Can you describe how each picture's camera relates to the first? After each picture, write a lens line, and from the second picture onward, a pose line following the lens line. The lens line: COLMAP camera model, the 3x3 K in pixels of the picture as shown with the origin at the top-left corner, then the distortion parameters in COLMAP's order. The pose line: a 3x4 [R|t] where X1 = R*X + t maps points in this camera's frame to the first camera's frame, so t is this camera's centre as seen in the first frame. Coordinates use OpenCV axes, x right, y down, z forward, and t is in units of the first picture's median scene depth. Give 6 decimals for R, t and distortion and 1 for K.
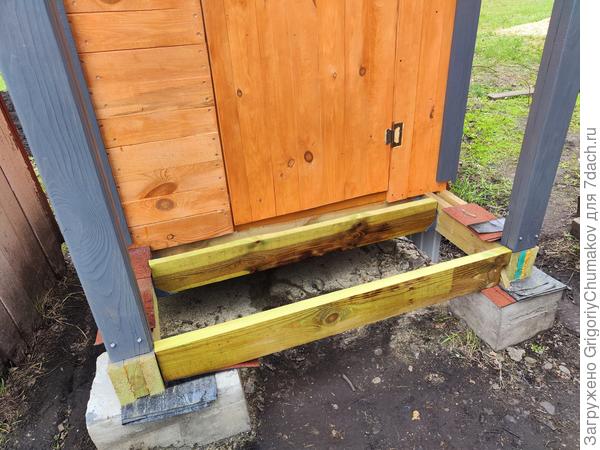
lens RADIAL K [[423.3, 0, 304.2], [0, 423.3, 224.7], [0, 0, 1]] dist [0.006381, 0.001800]
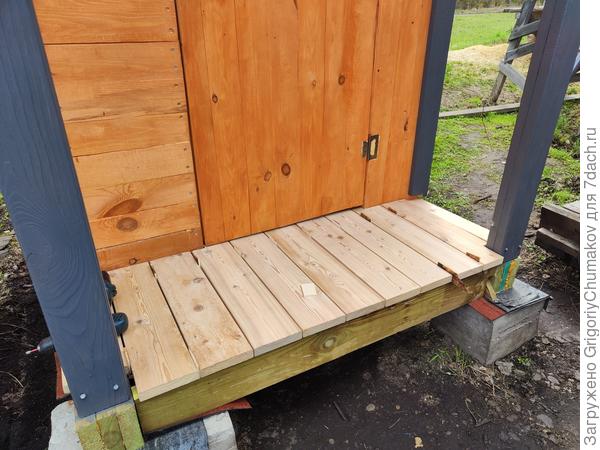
lens RADIAL K [[423.3, 0, 299.8], [0, 423.3, 229.2], [0, 0, 1]] dist [0.006381, 0.001800]
pose [[0.987941, -0.026269, 0.152587, -0.113315], [0.032375, 0.998765, -0.037675, 0.006782], [-0.151409, 0.042161, 0.987572, 0.088718]]
